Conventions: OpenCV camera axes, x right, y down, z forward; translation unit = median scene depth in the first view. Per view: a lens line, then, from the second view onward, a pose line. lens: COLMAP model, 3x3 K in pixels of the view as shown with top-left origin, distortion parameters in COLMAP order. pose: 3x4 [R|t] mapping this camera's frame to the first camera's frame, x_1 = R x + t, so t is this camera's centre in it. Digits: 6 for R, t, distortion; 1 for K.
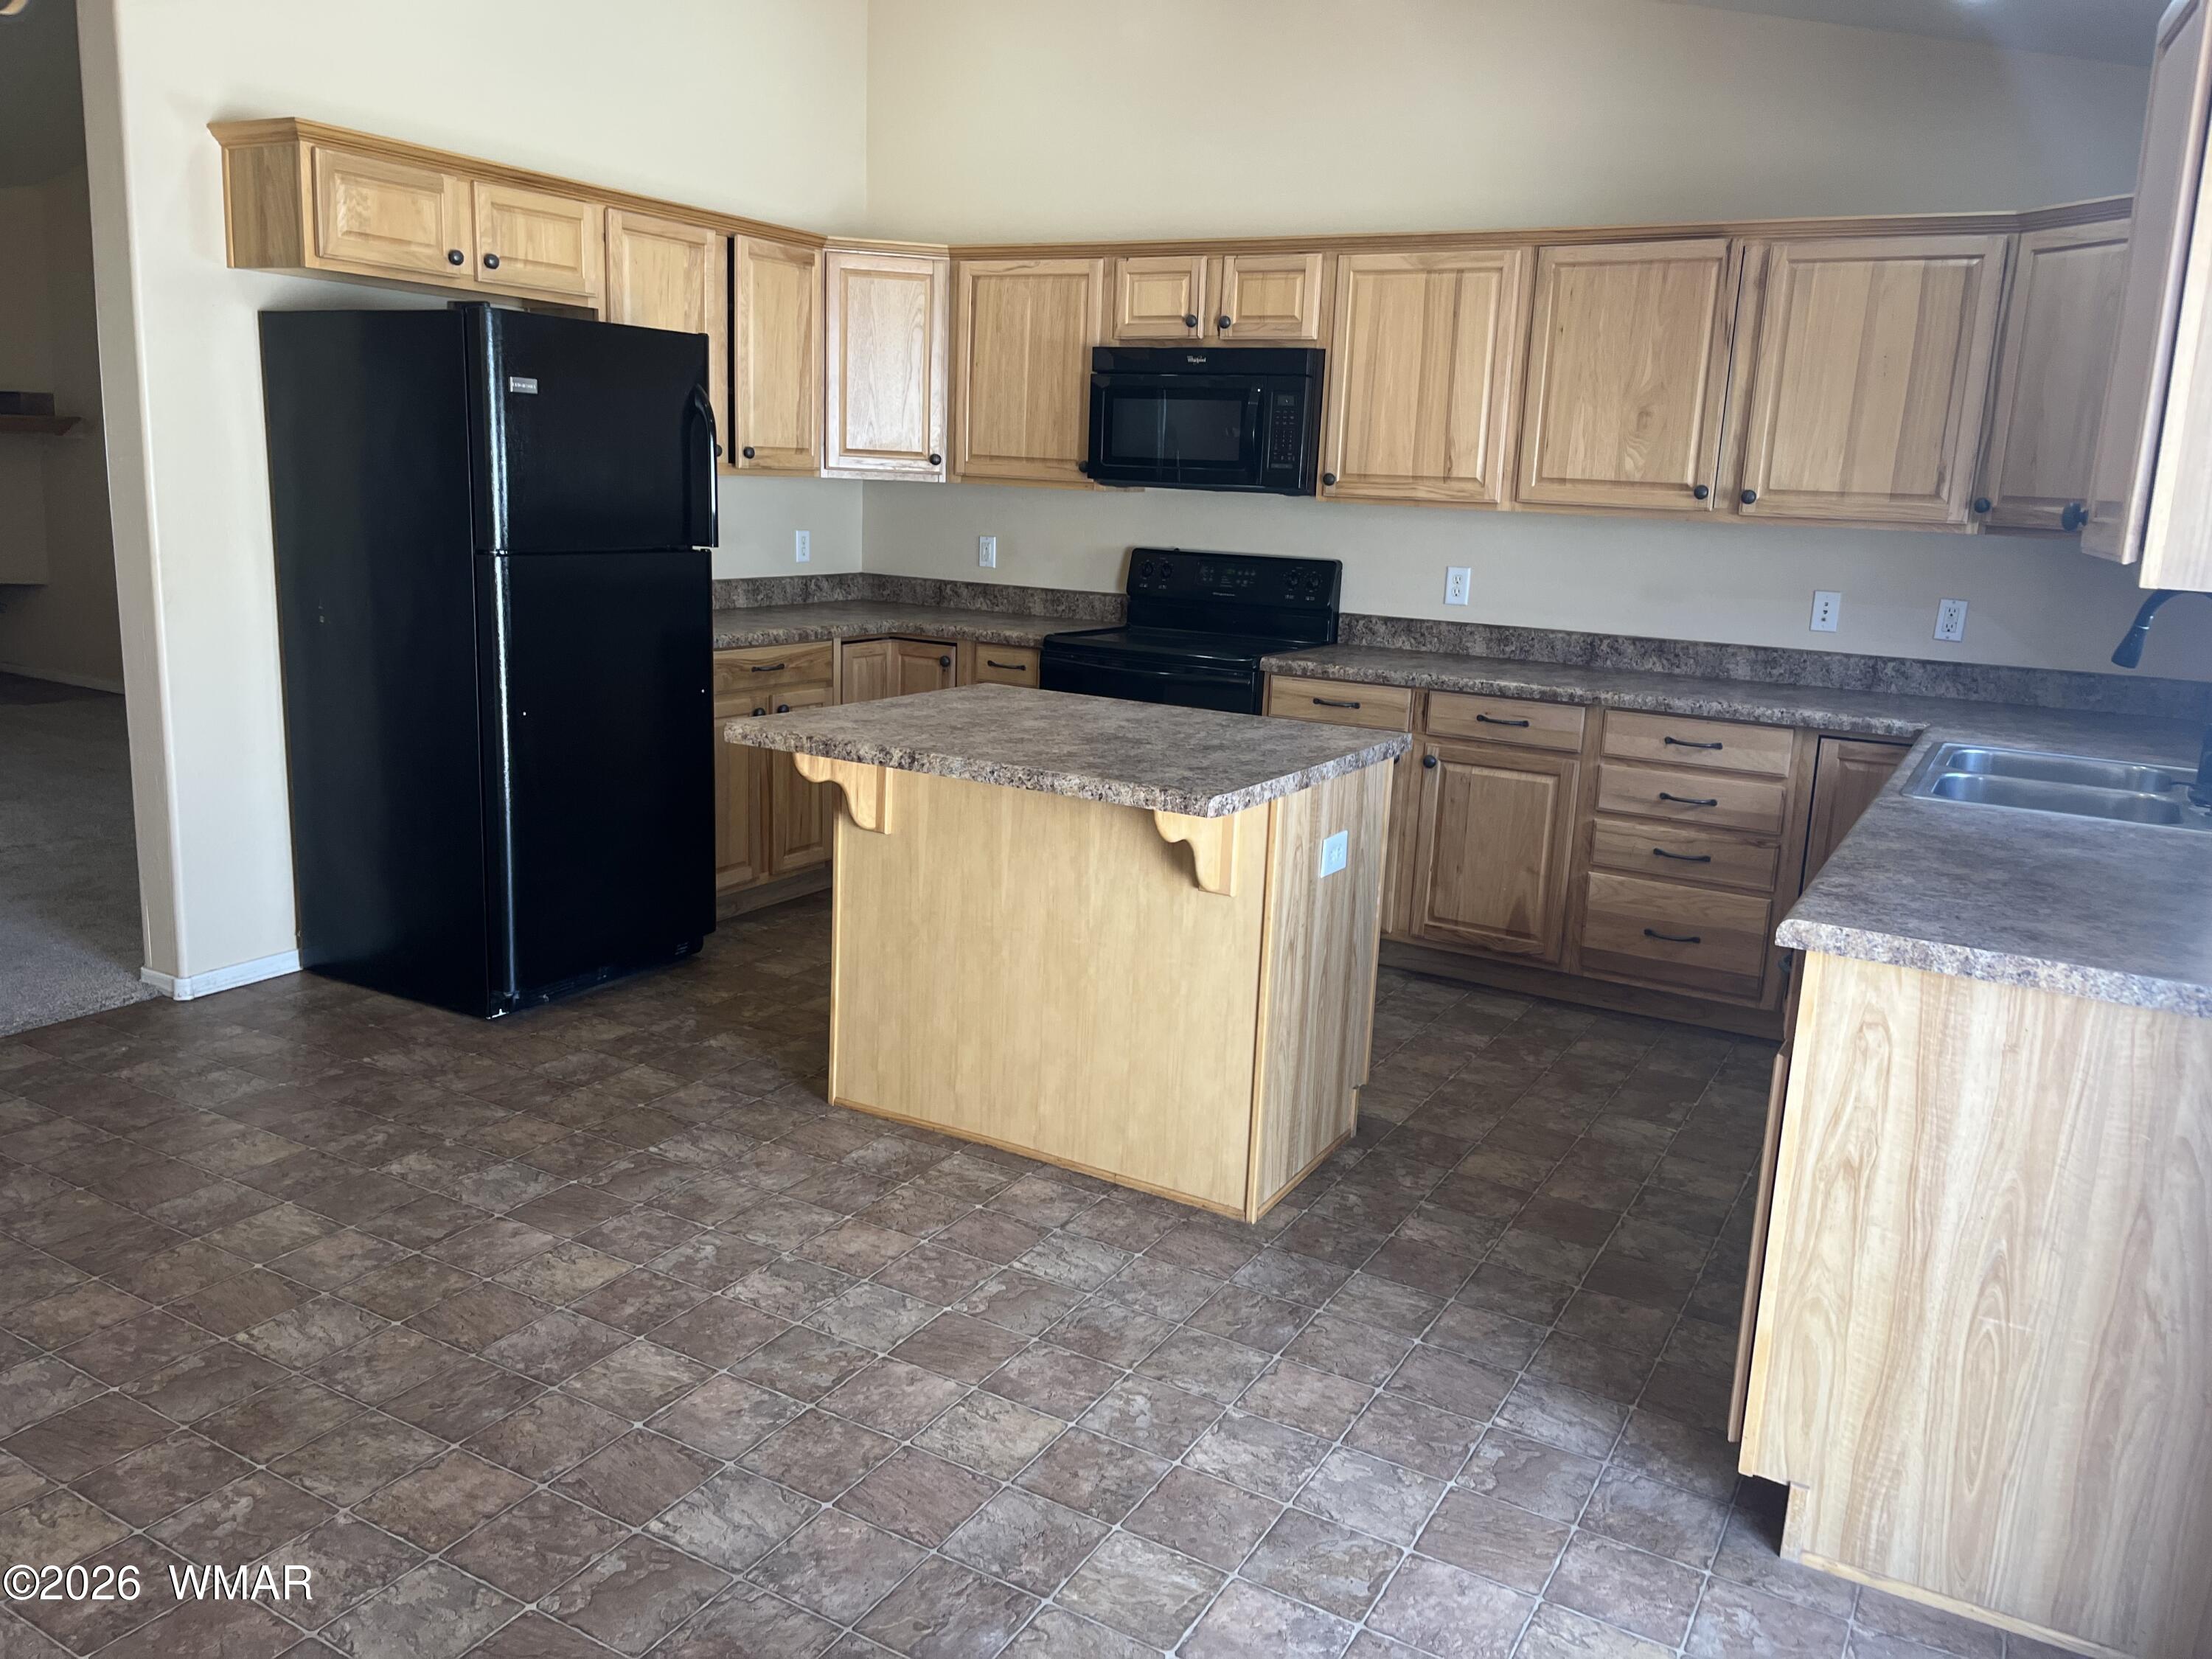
lens RADIAL K [[1661.8, 0, 1077.7], [0, 1661.8, 787.5], [0, 0, 1]] dist [0.069729, -0.095859]
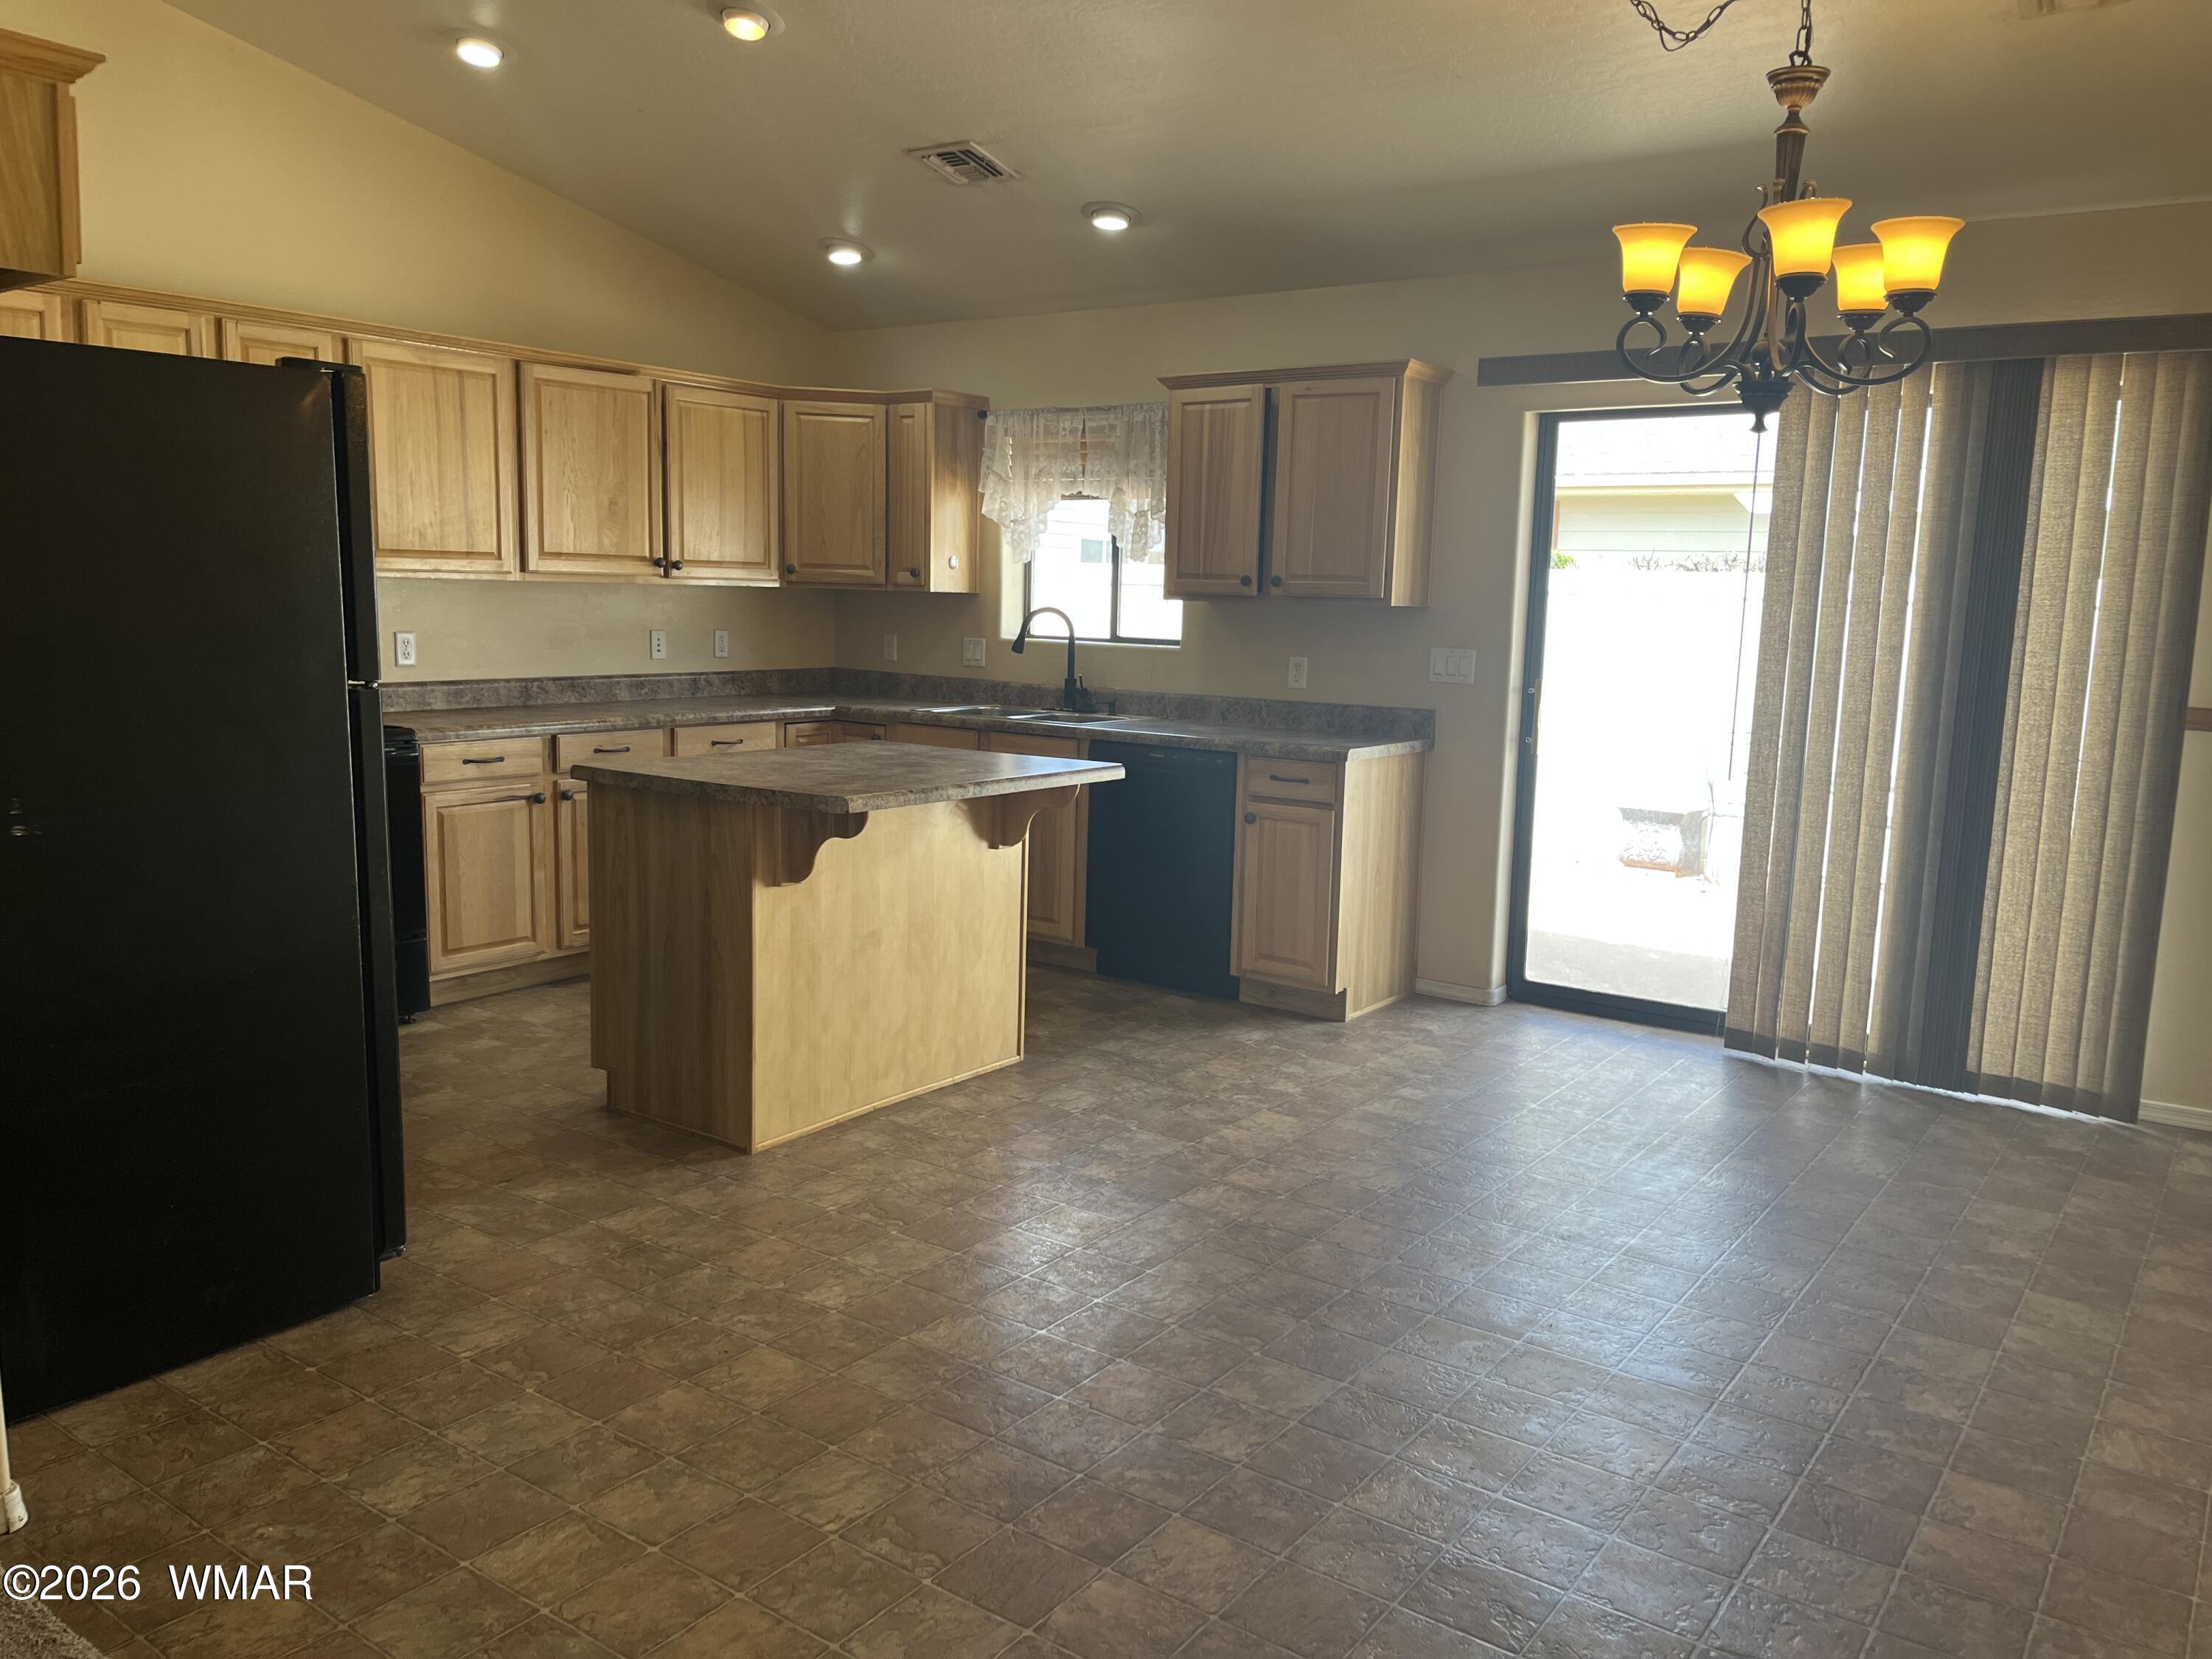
lens RADIAL K [[1661.8, 0, 1117.3], [0, 1661.8, 827.3], [0, 0, 1]] dist [0.069729, -0.095859]
pose [[0.099633, -0.186625, 0.977366, -1.082296], [0.161536, 0.972257, 0.169183, -0.154836], [-0.981825, 0.141024, 0.127015, 0.555590]]
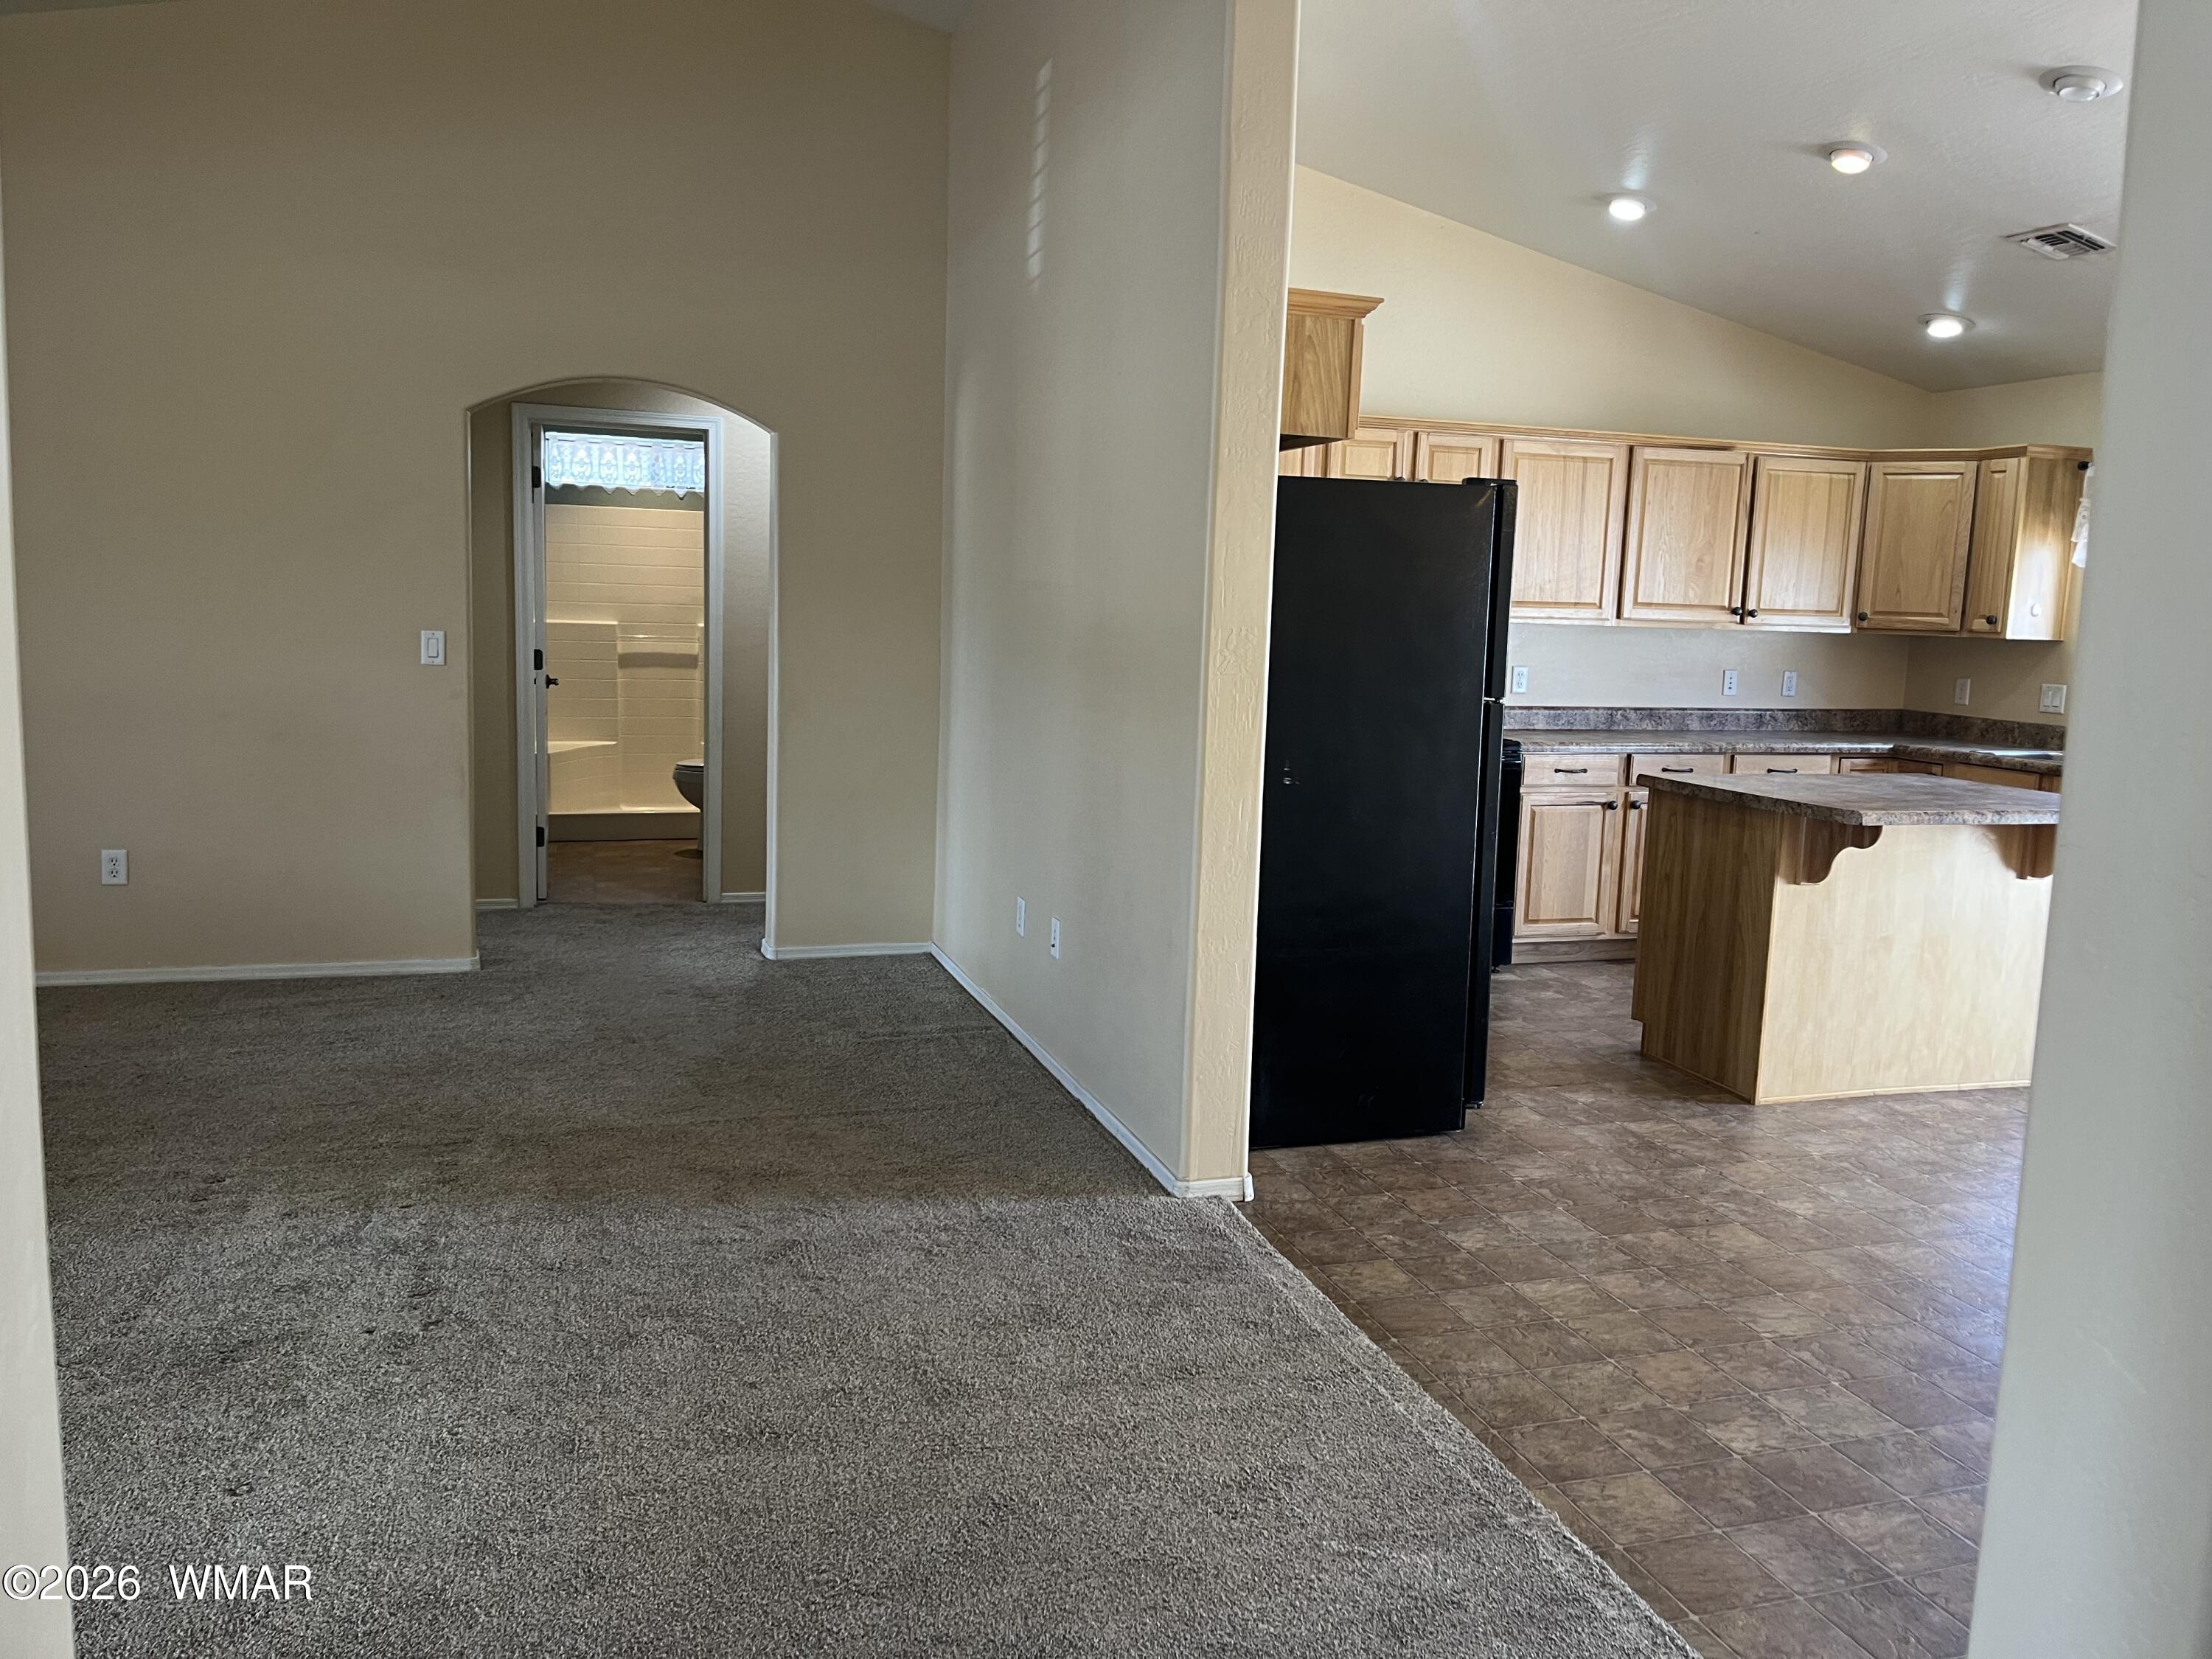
lens RADIAL K [[1661.8, 0, 1117.0], [0, 1661.8, 809.3], [0, 0, 1]] dist [0.069729, -0.095859]
pose [[0.668299, -0.119673, 0.734204, -1.333063], [0.133870, 0.990209, 0.039547, -0.149627], [-0.731748, 0.071859, 0.677776, 0.426190]]
